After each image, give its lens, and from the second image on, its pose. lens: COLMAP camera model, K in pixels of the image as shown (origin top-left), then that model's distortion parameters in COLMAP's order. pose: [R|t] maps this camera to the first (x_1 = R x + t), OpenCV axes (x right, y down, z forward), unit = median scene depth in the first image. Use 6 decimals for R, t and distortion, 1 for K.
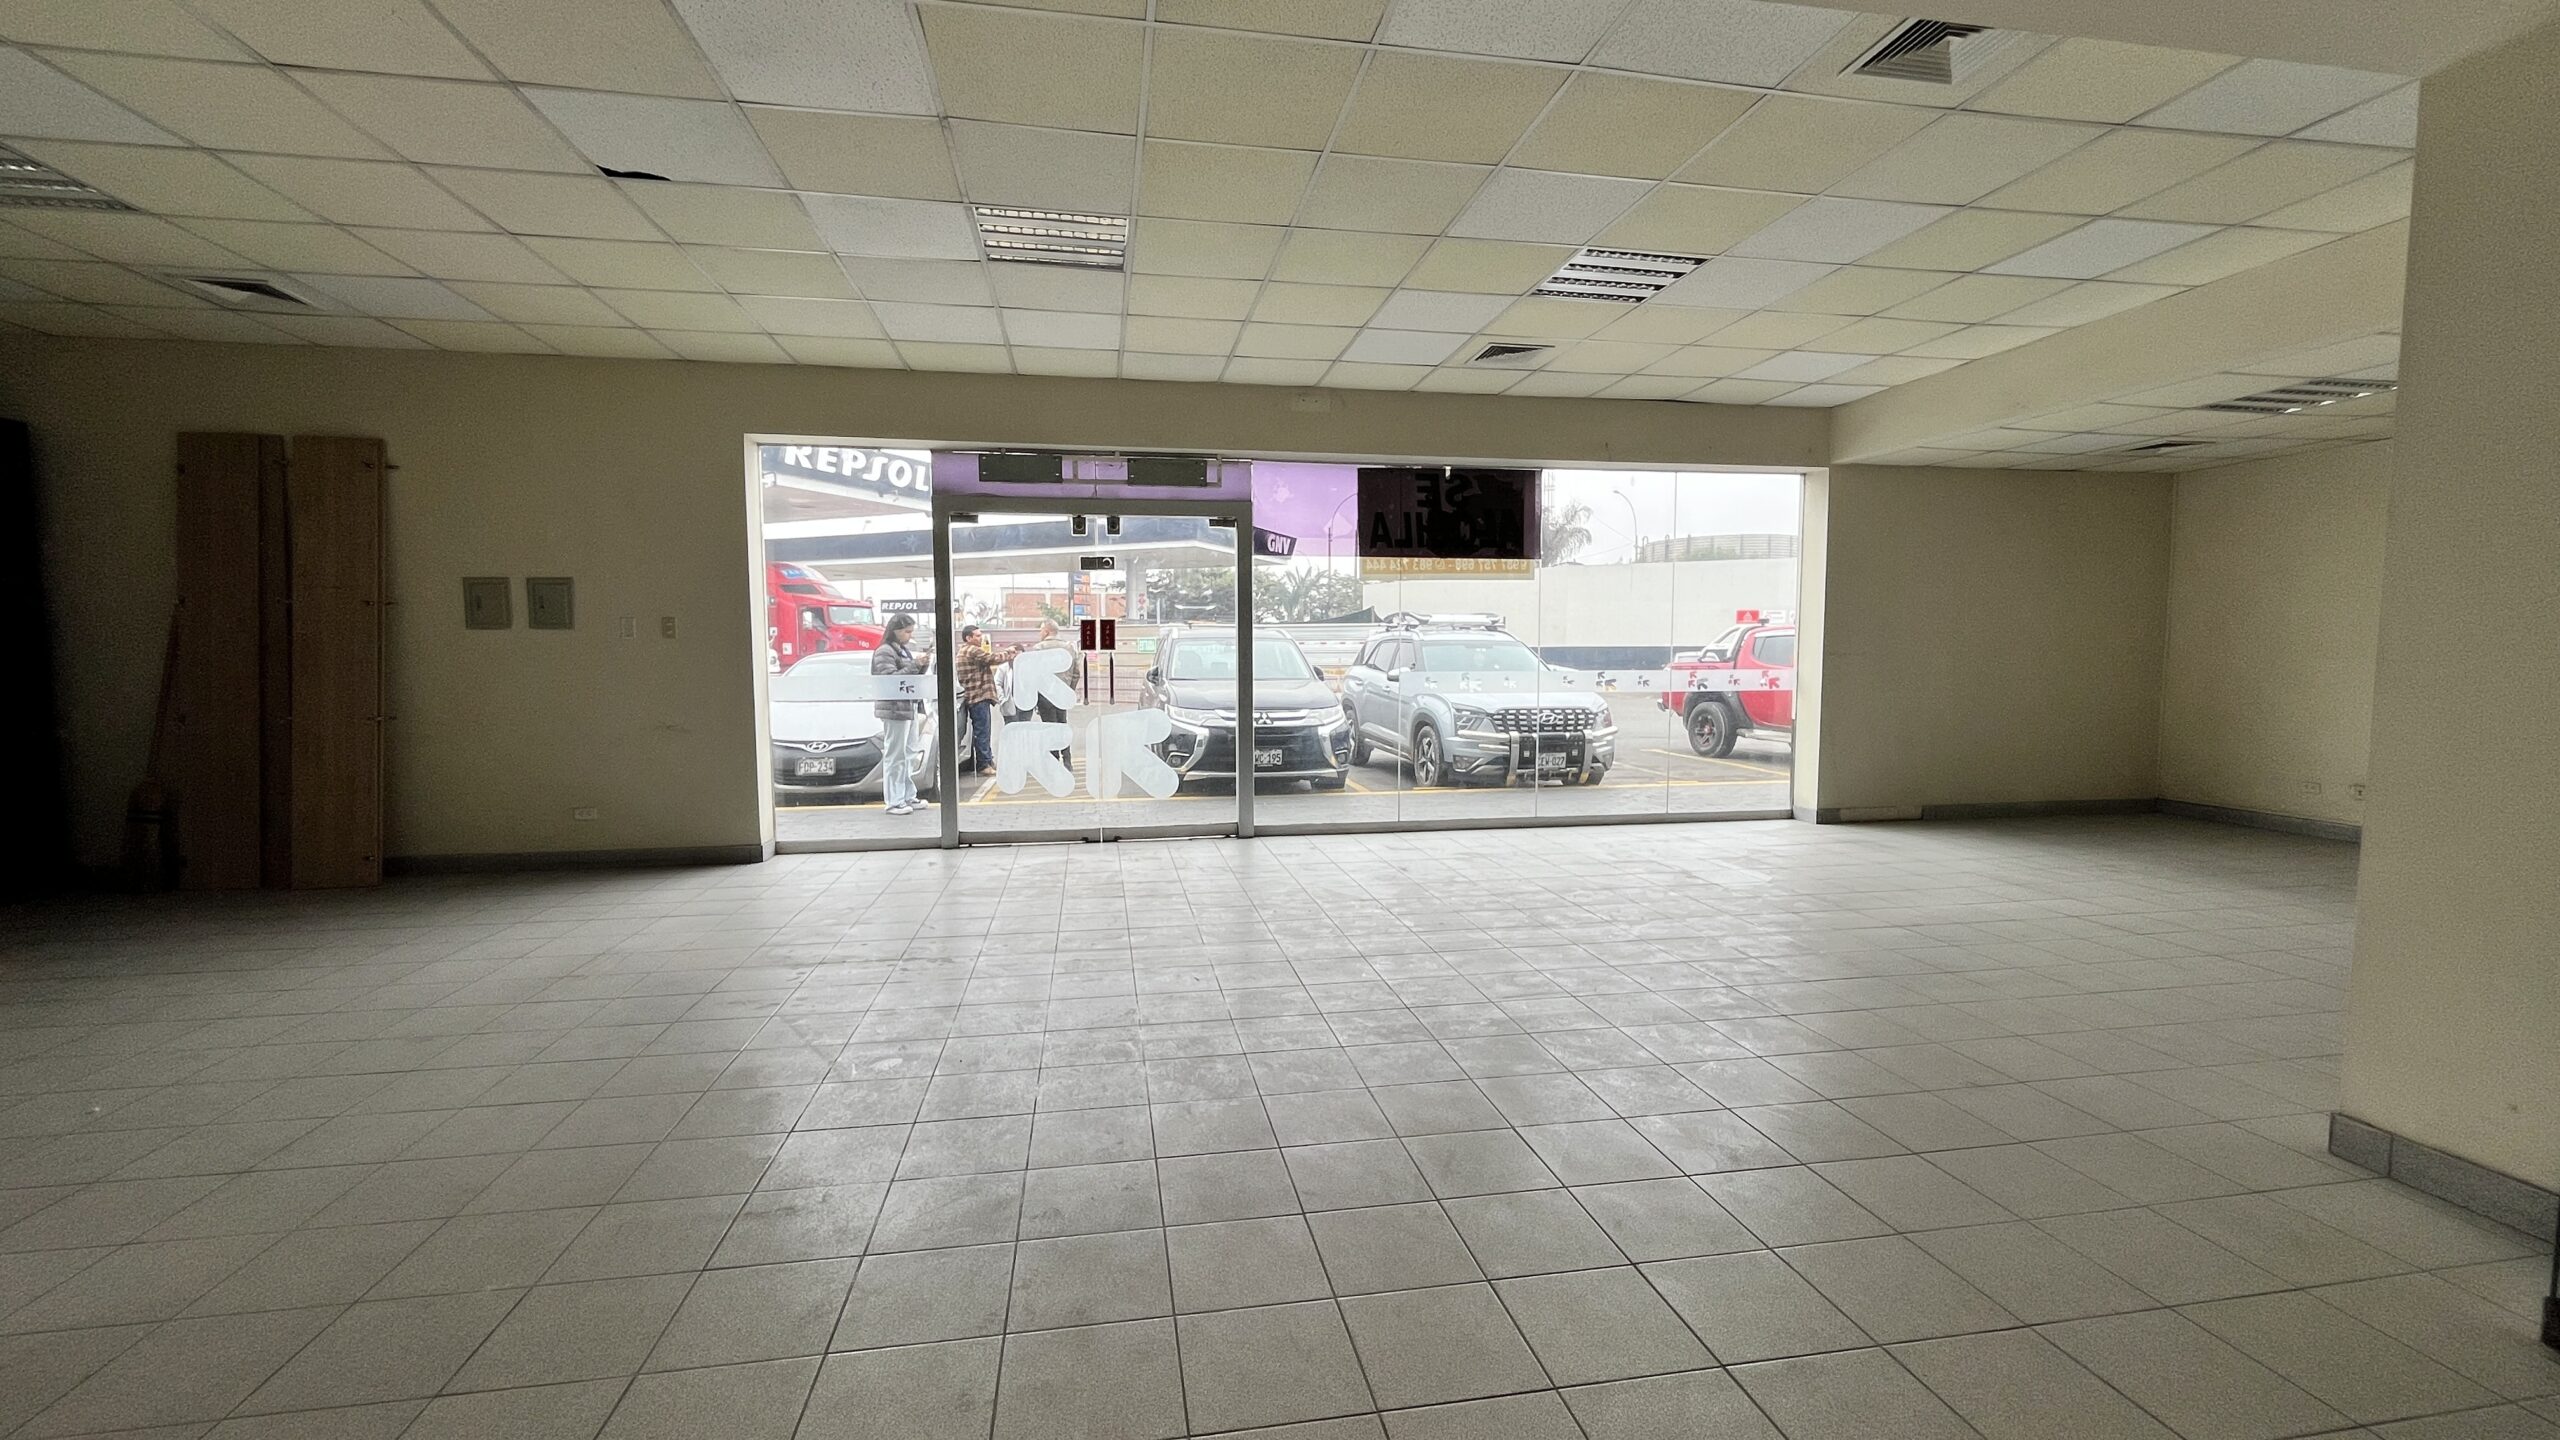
lens RADIAL K [[1043.5, 0, 1279.5], [0, 1043.5, 732.8], [0, 0, 1]] dist [-0.002267, -0.000466]
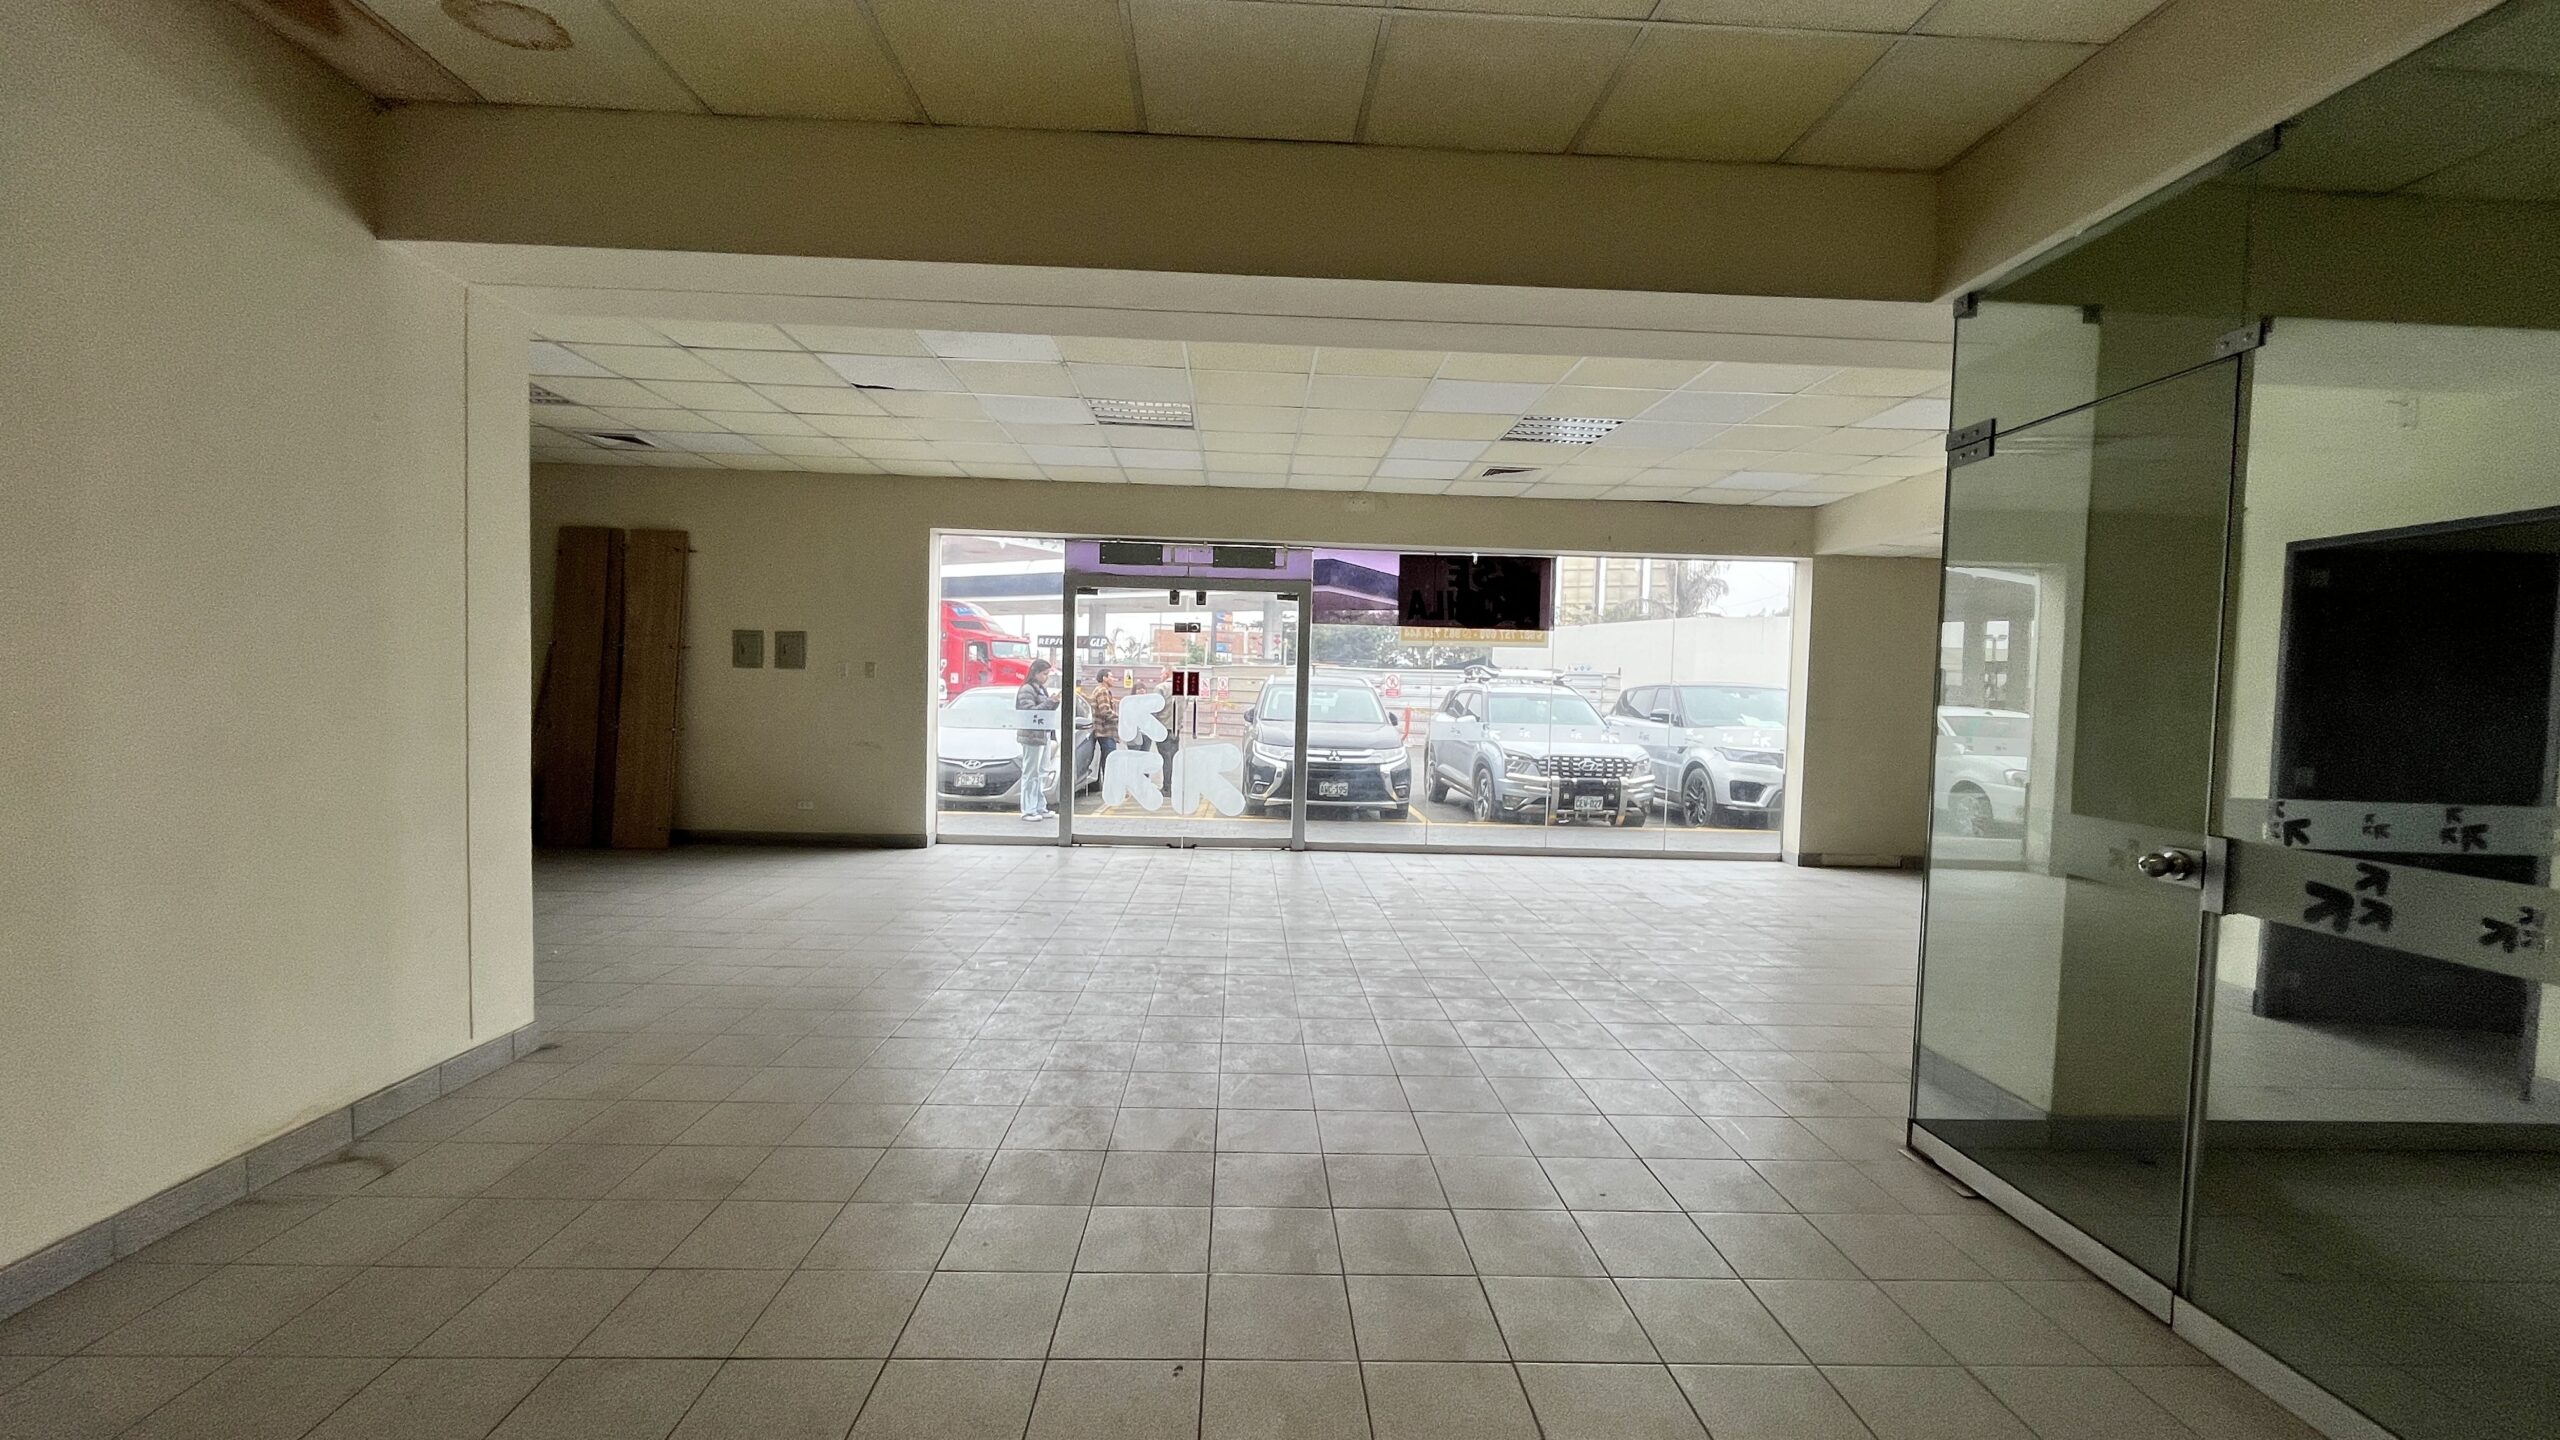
lens RADIAL K [[1043.5, 0, 1279.5], [0, 1043.5, 732.8], [0, 0, 1]] dist [-0.002267, -0.000466]
pose [[0.989958, 0.036289, -0.136628, 0.092890], [-0.041237, 0.998586, -0.033557, 0.002796], [0.135217, 0.038855, 0.990054, -0.192931]]
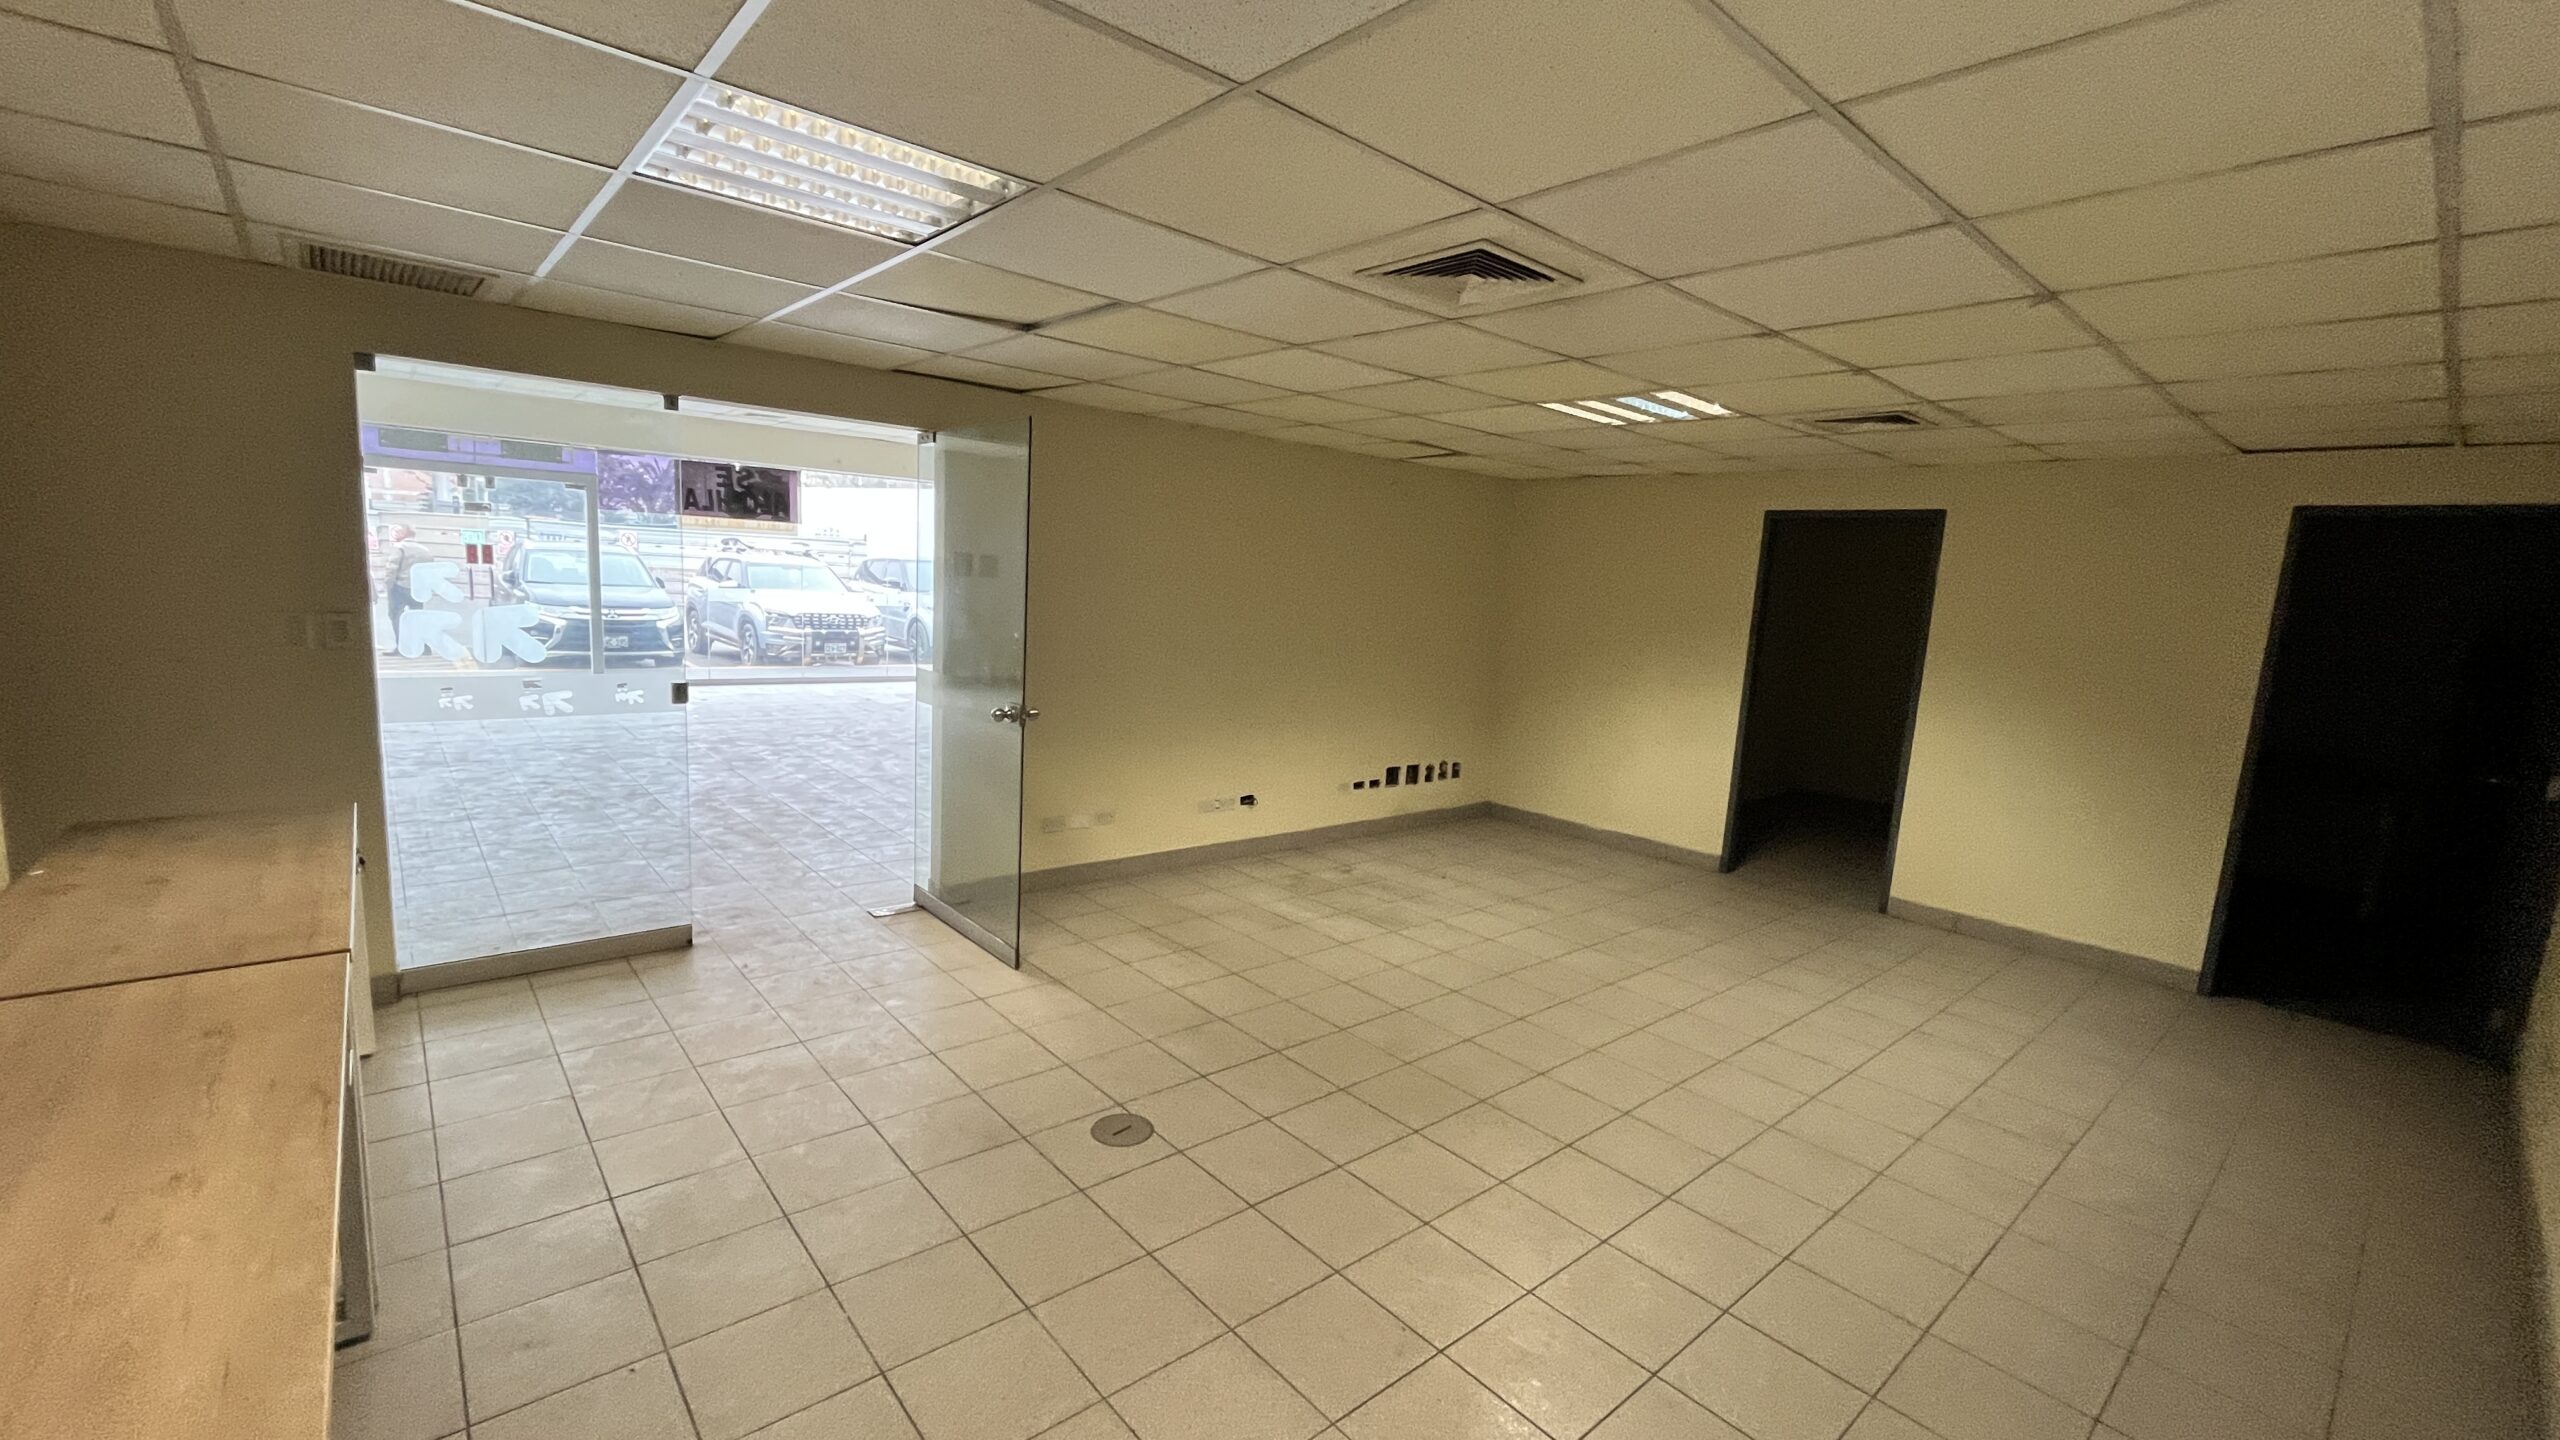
lens RADIAL K [[1043.5, 0, 1279.5], [0, 1043.5, 732.8], [0, 0, 1]] dist [-0.002267, -0.000466]
pose [[0.854931, -0.024716, 0.518152, 0.024571], [-0.019124, 0.996684, 0.079096, 0.019628], [-0.518389, -0.077531, 0.851623, -0.754215]]
